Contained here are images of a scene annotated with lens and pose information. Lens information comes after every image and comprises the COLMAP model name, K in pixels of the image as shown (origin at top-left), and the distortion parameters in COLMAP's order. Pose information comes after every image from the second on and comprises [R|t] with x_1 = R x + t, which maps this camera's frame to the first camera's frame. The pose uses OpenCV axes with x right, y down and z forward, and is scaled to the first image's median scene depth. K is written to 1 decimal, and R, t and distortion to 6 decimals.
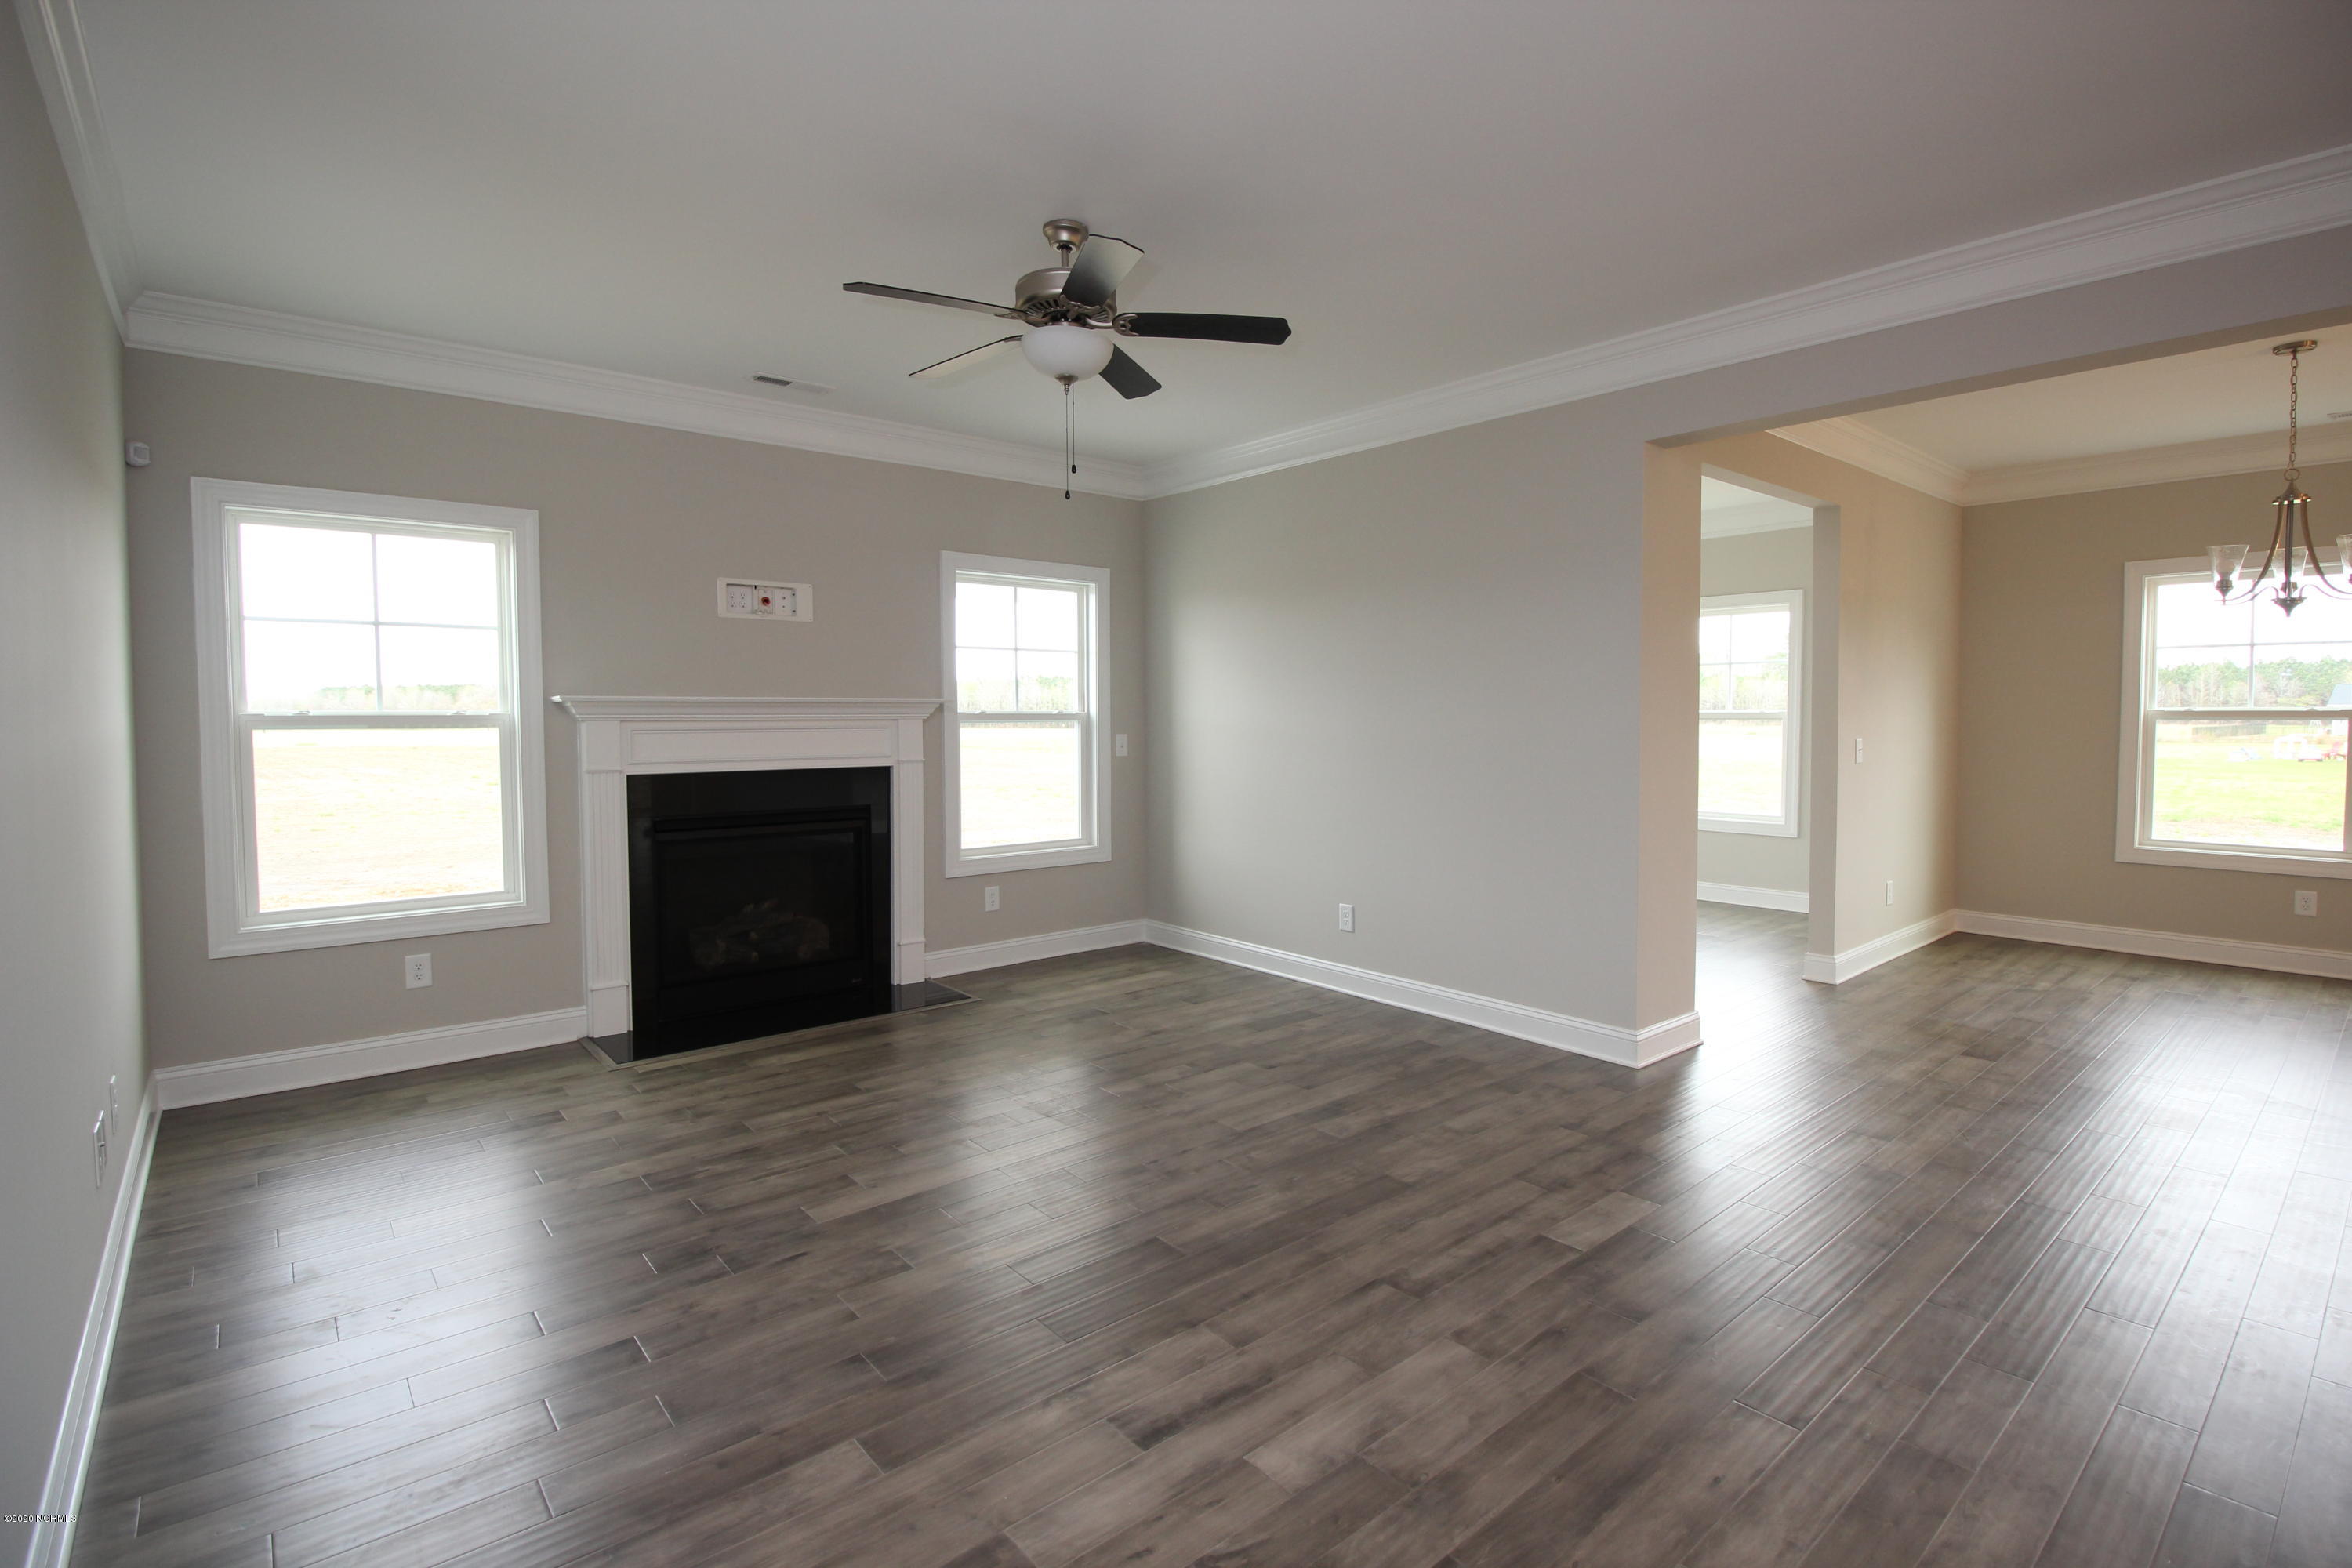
lens RADIAL K [[1107.7, 0, 1199.2], [0, 1107.7, 749.5], [0, 0, 1]] dist [-0.009678, -0.000018]
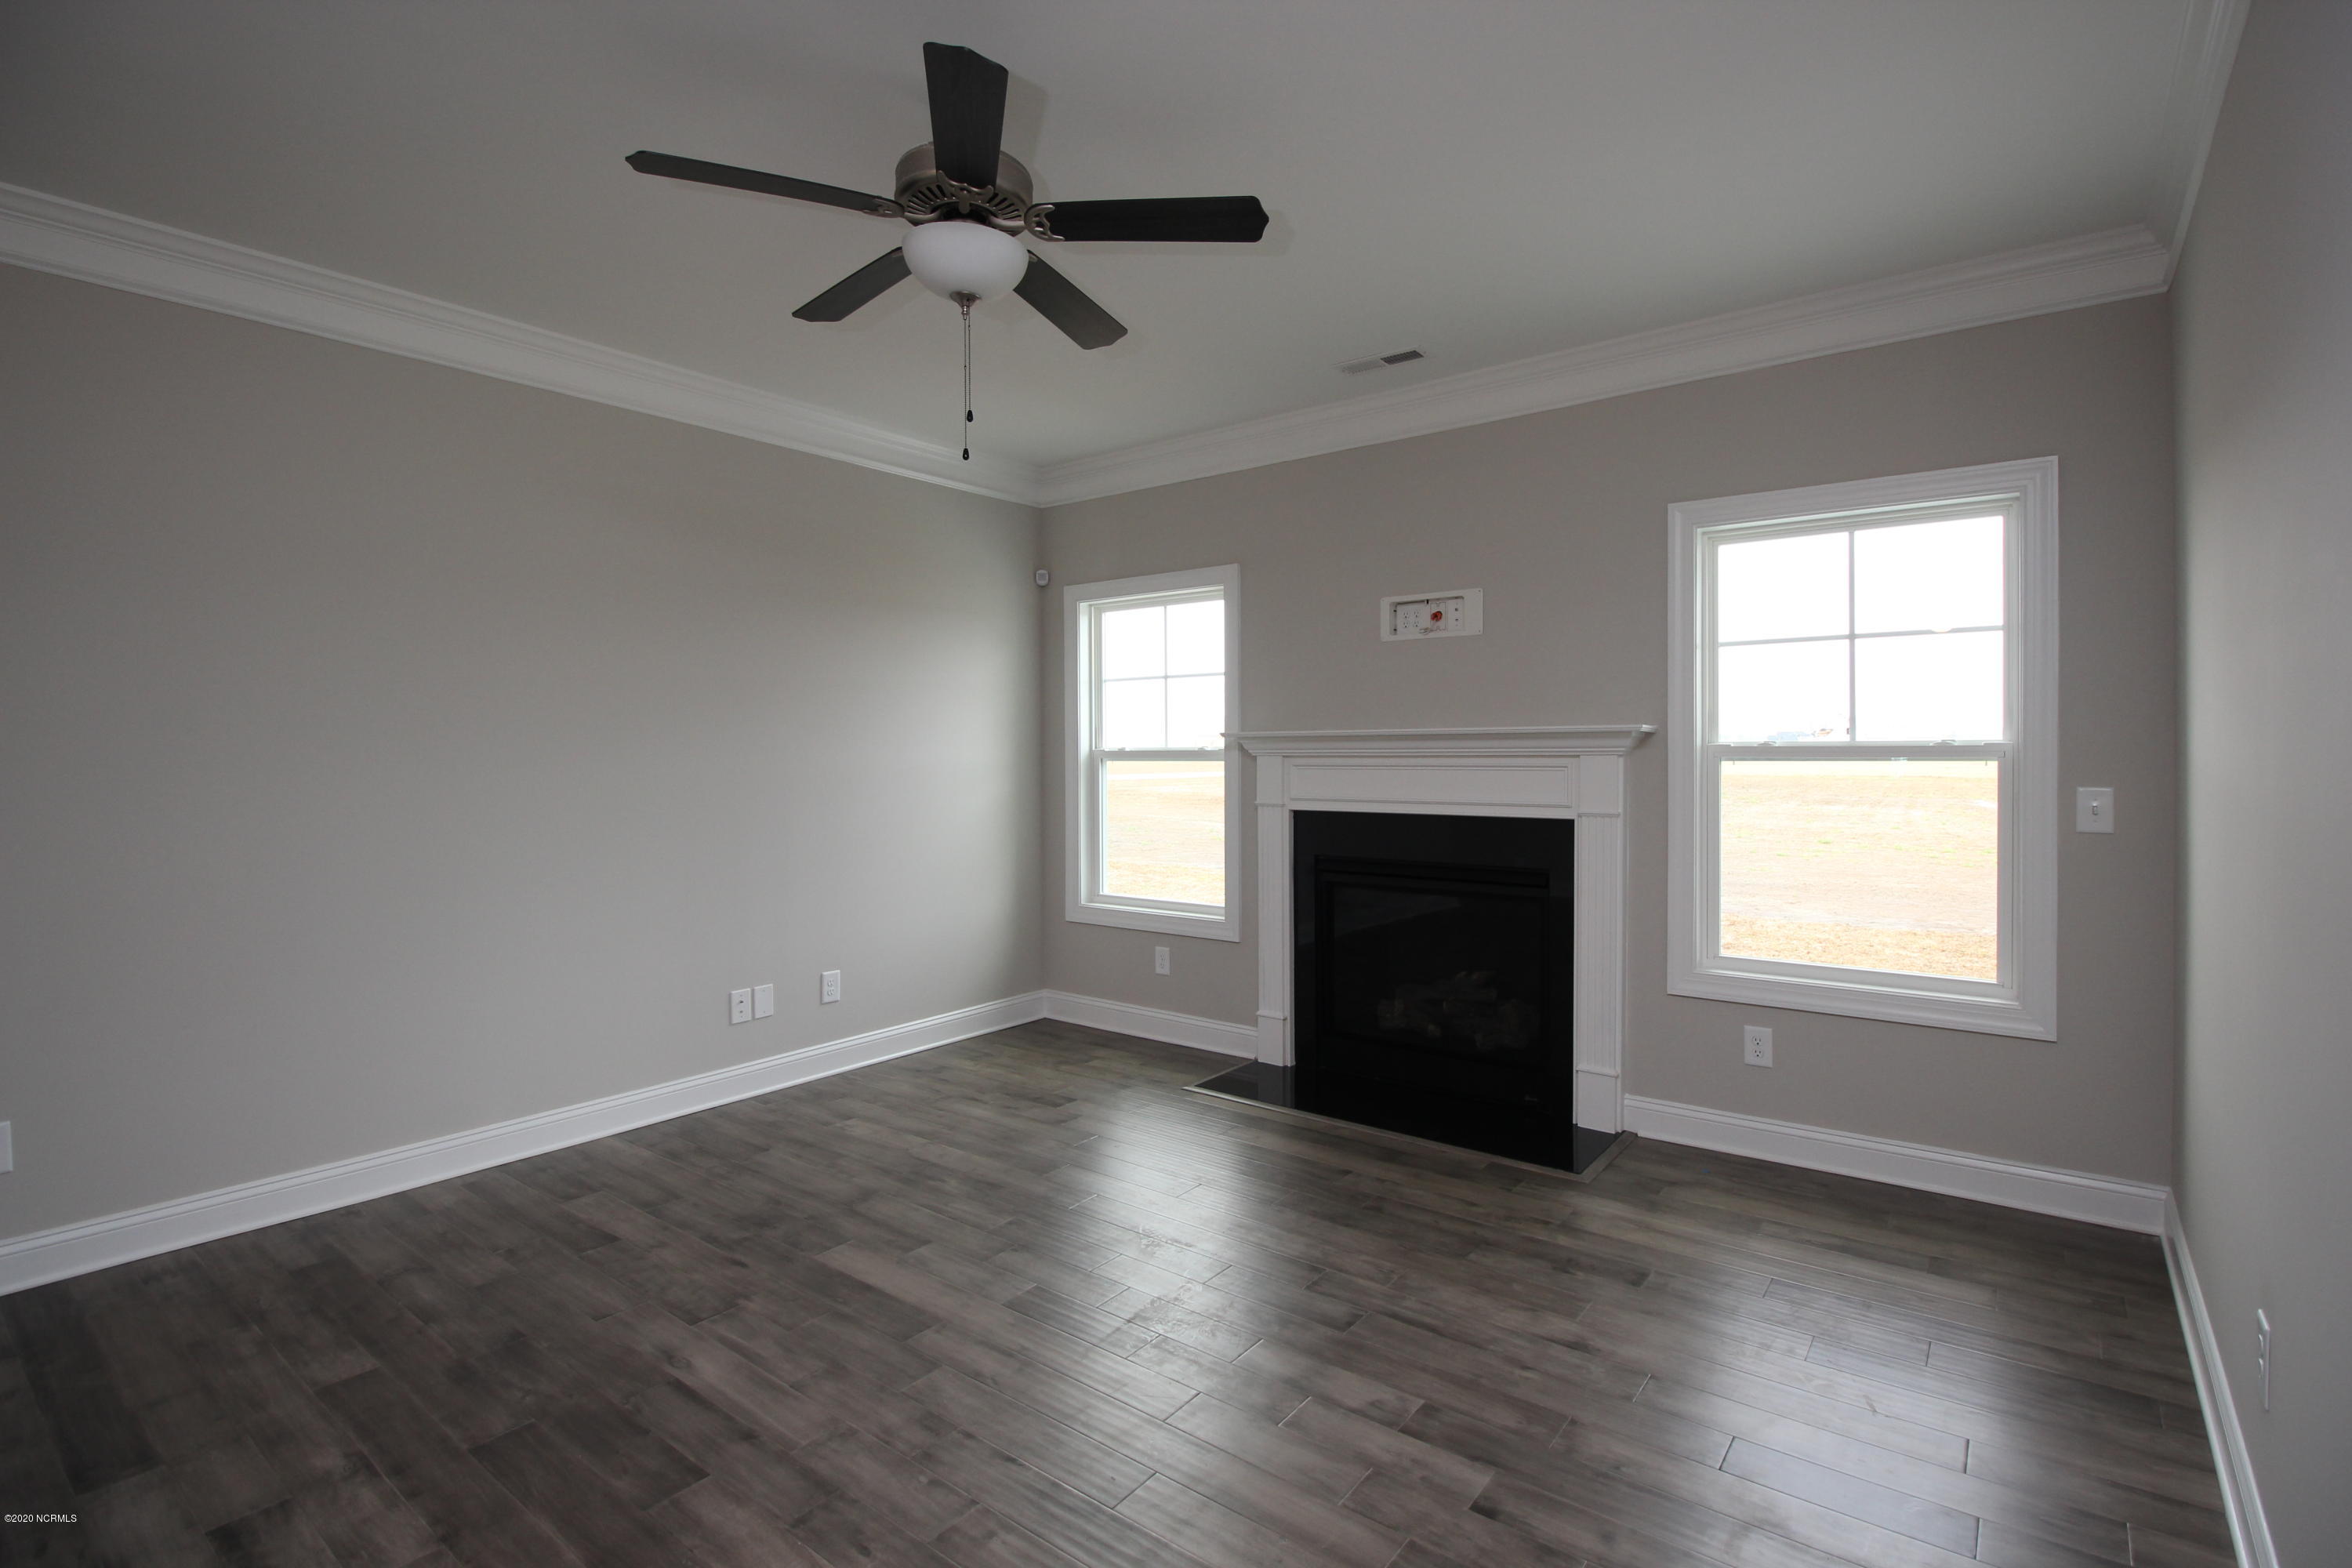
lens RADIAL K [[1104.7, 0, 1189.5], [0, 1104.7, 760.4], [0, 0, 1]] dist [-0.002867, -0.010314]
pose [[0.197238, 0.009567, -0.980309, 0.446860], [-0.026179, 0.999647, 0.004488, -0.024079], [0.980006, 0.024778, 0.197419, 0.712341]]
